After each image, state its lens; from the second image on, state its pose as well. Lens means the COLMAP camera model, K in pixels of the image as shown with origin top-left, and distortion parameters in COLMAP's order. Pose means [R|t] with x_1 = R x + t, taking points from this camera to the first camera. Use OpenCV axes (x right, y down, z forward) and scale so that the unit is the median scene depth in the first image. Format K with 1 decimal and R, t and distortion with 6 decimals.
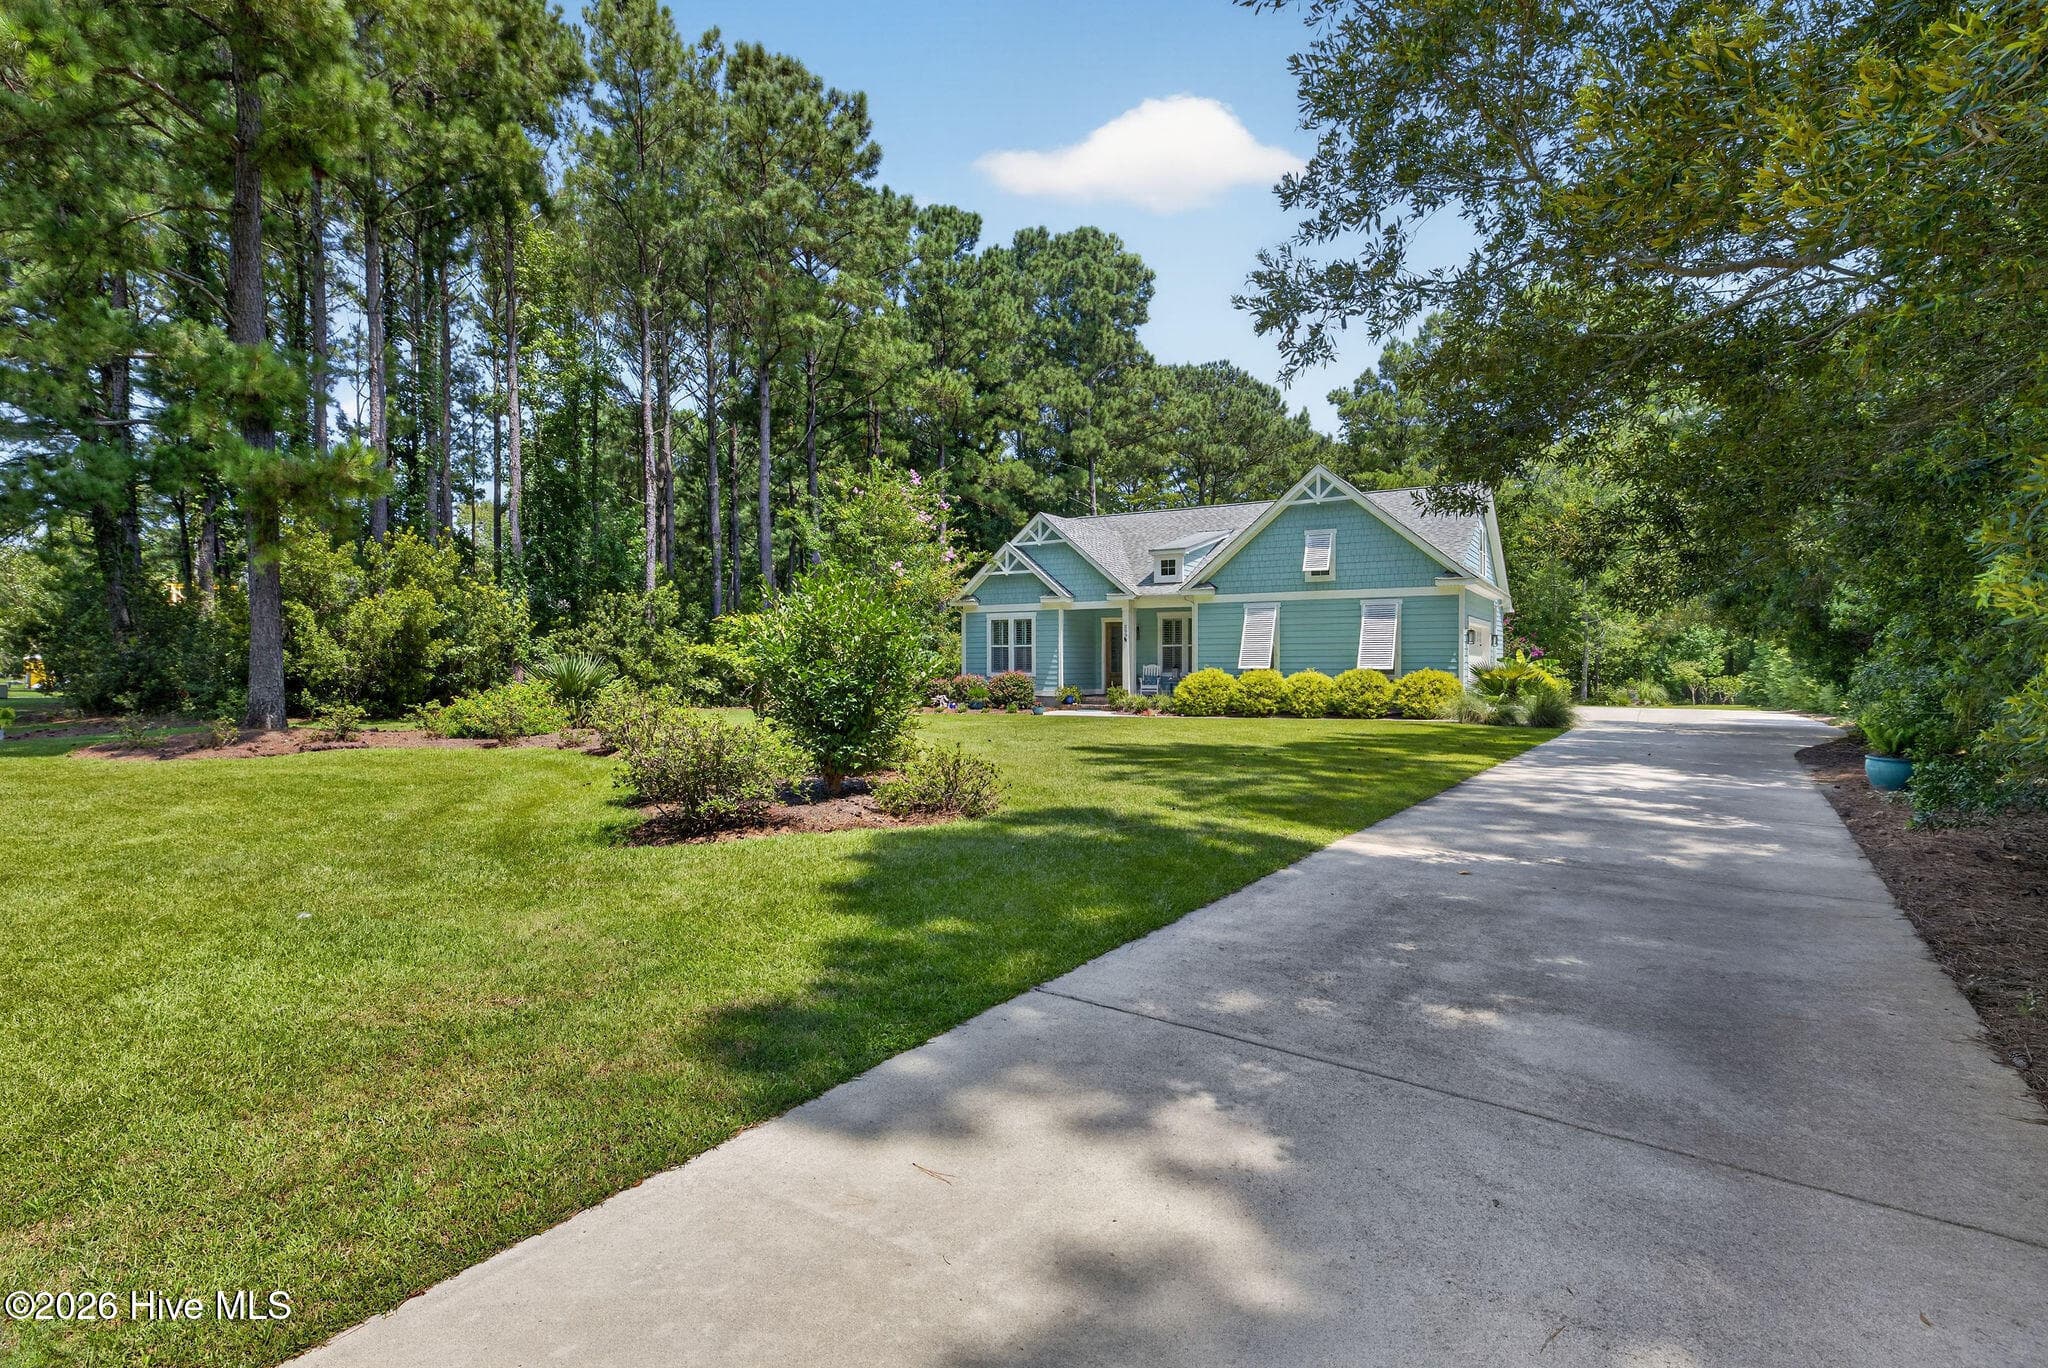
lens RADIAL K [[900.0, 0, 1024.0], [0, 900.0, 684.0], [0, 0, 1]] dist [0.000367, -0.000009]
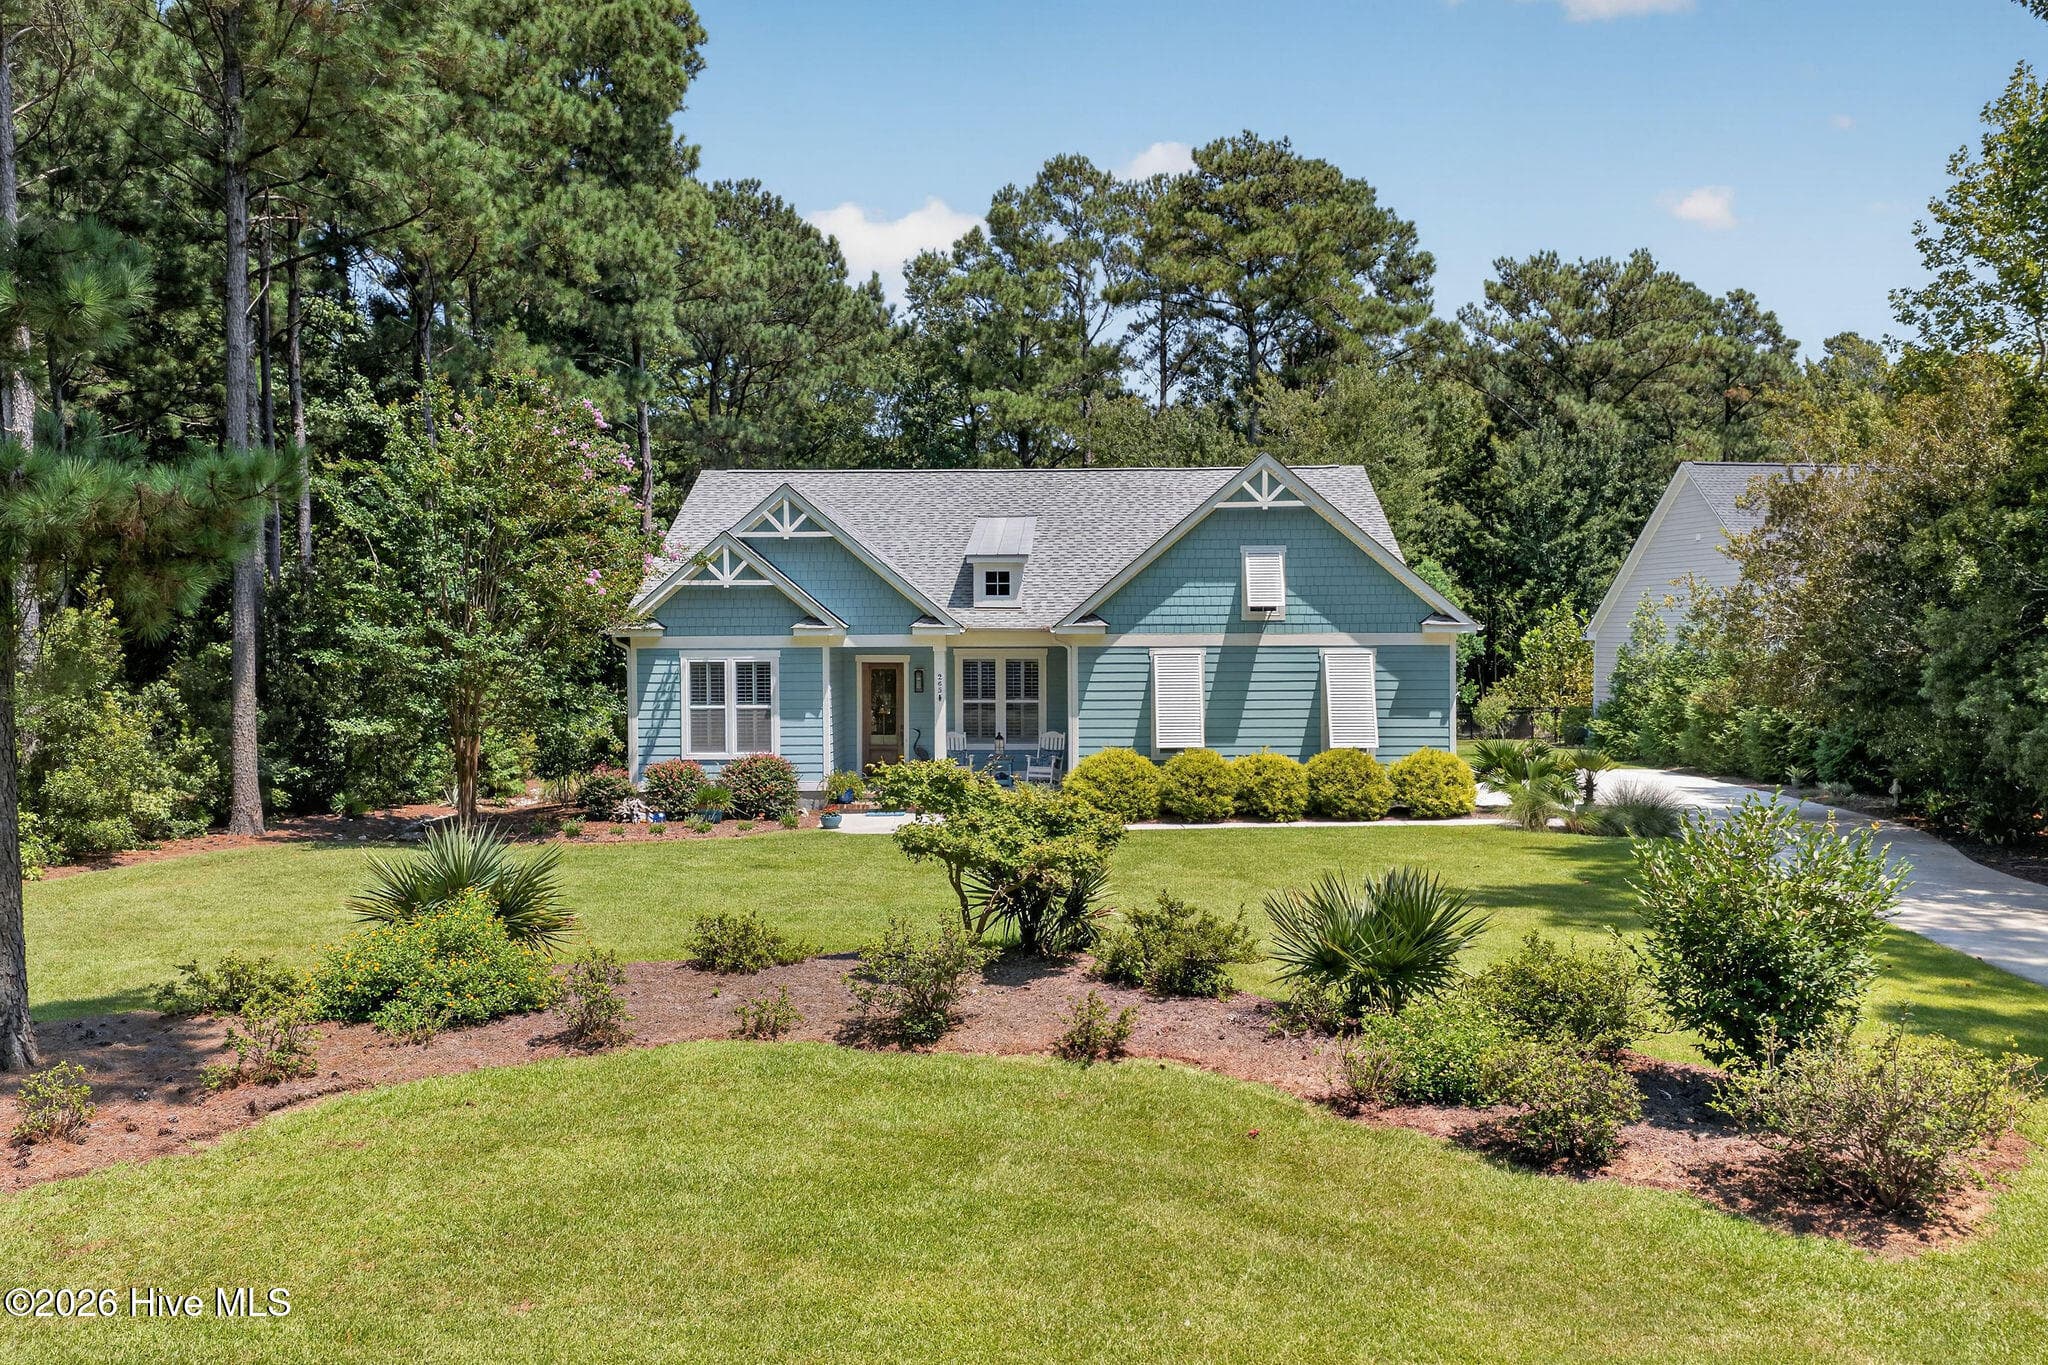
lens RADIAL K [[1567.5, 0, 1024.0], [0, 1567.5, 682.5], [0, 0, 1]] dist [-0.002839, -0.001120]
pose [[0.880386, -0.009272, 0.474167, -0.331216], [0.014357, 0.999872, -0.007107, -0.048609], [-0.474040, 0.013064, 0.880406, 0.016139]]
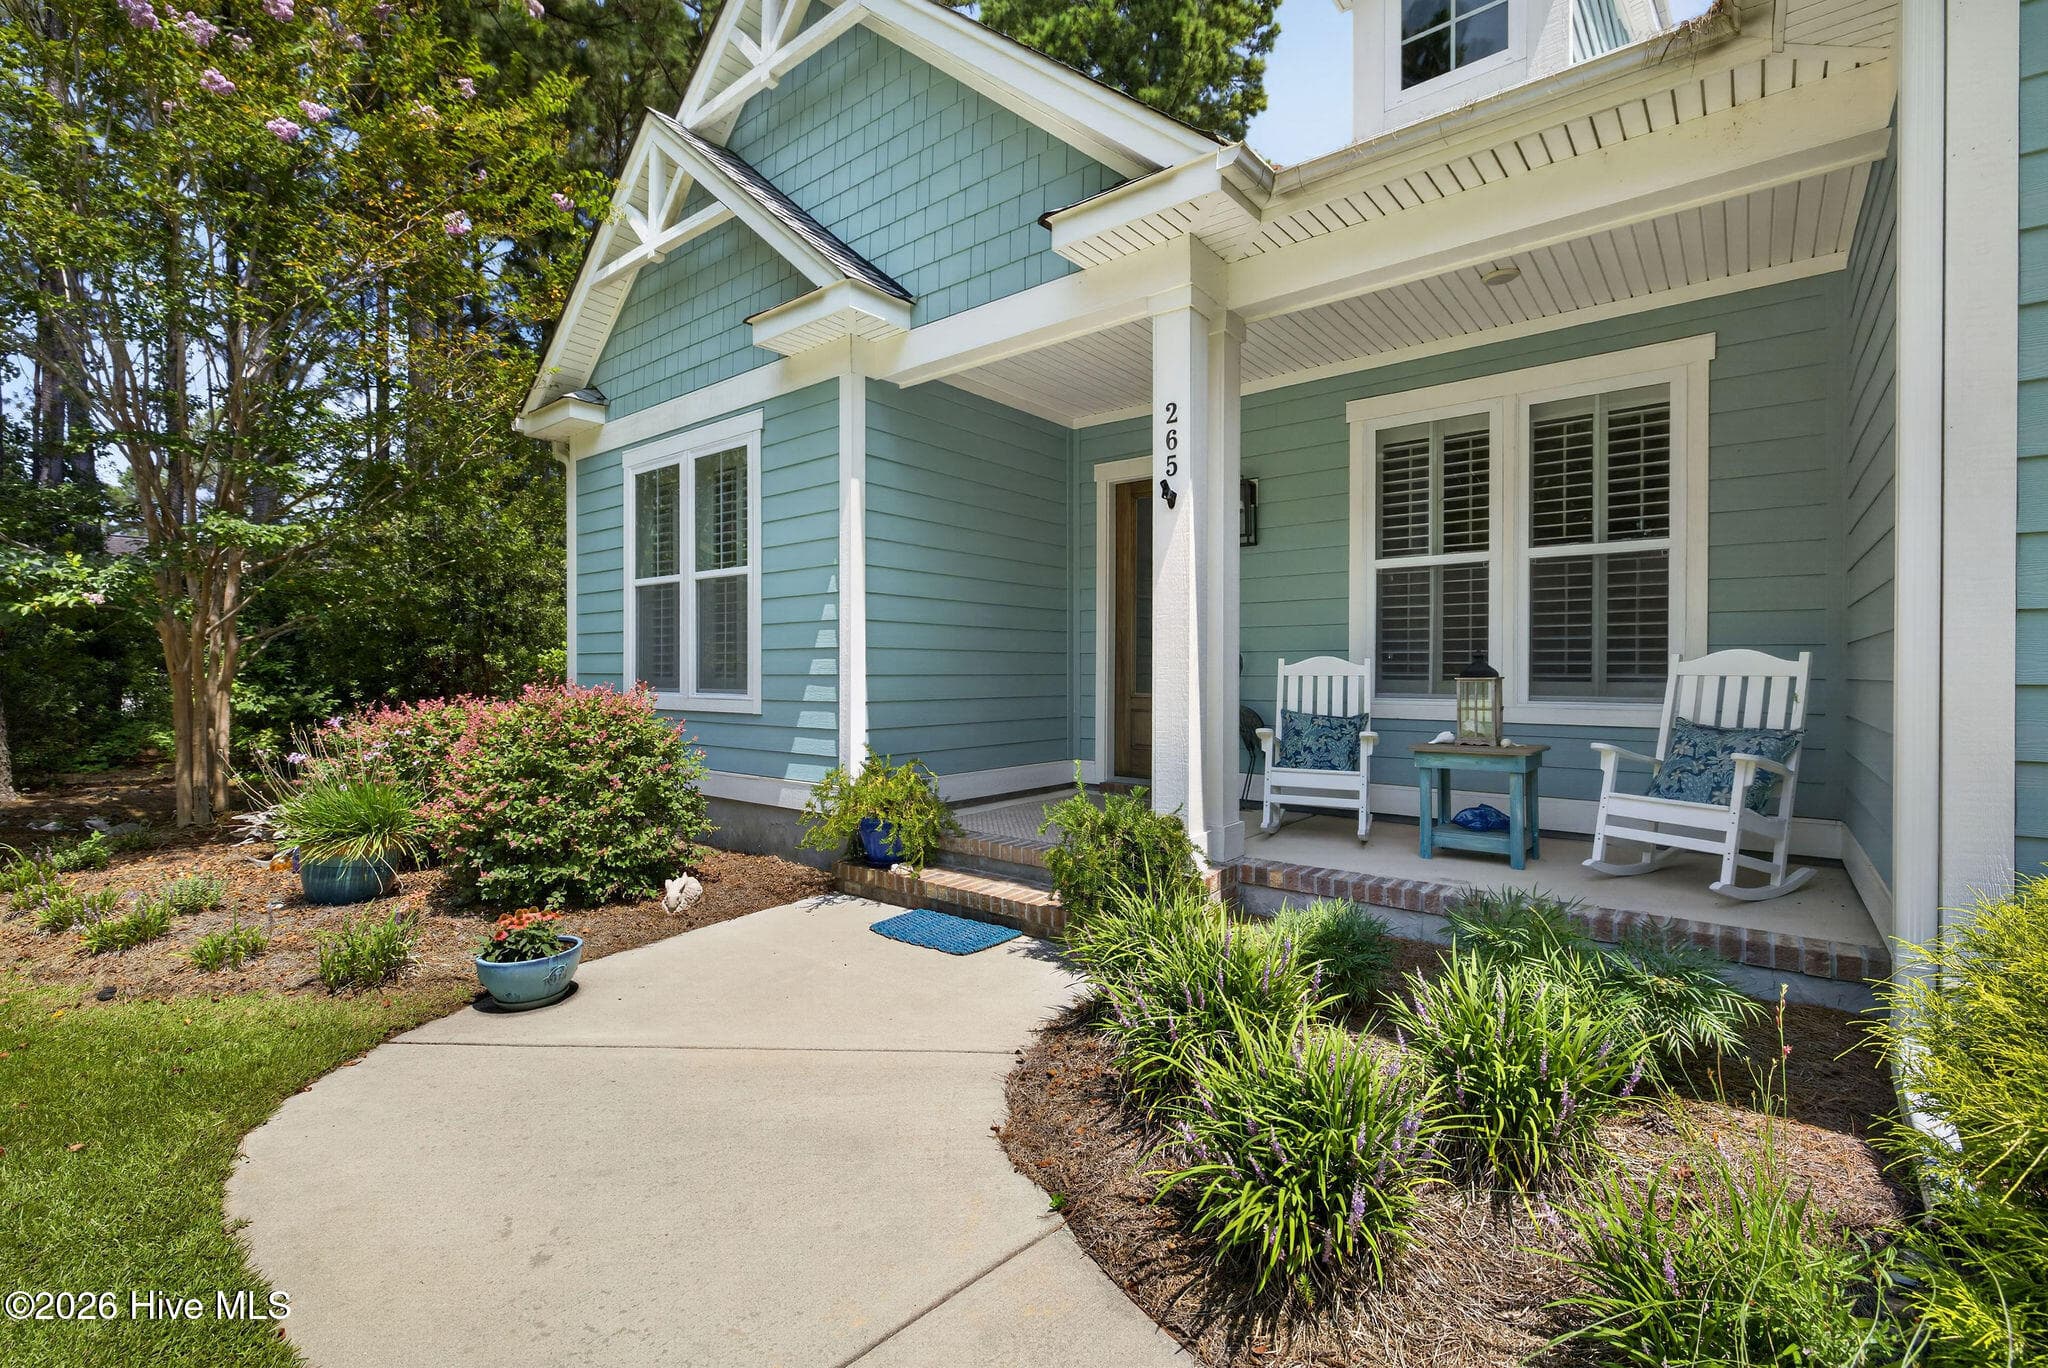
lens RADIAL K [[900.0, 0, 1024.0], [0, 900.0, 684.0], [0, 0, 1]] dist [0.000367, -0.000009]
pose [[0.993287, 0.002906, -0.115638, 0.100435], [-0.001961, 0.999964, 0.008290, -0.017684], [0.115657, -0.008008, 0.993257, 0.800785]]
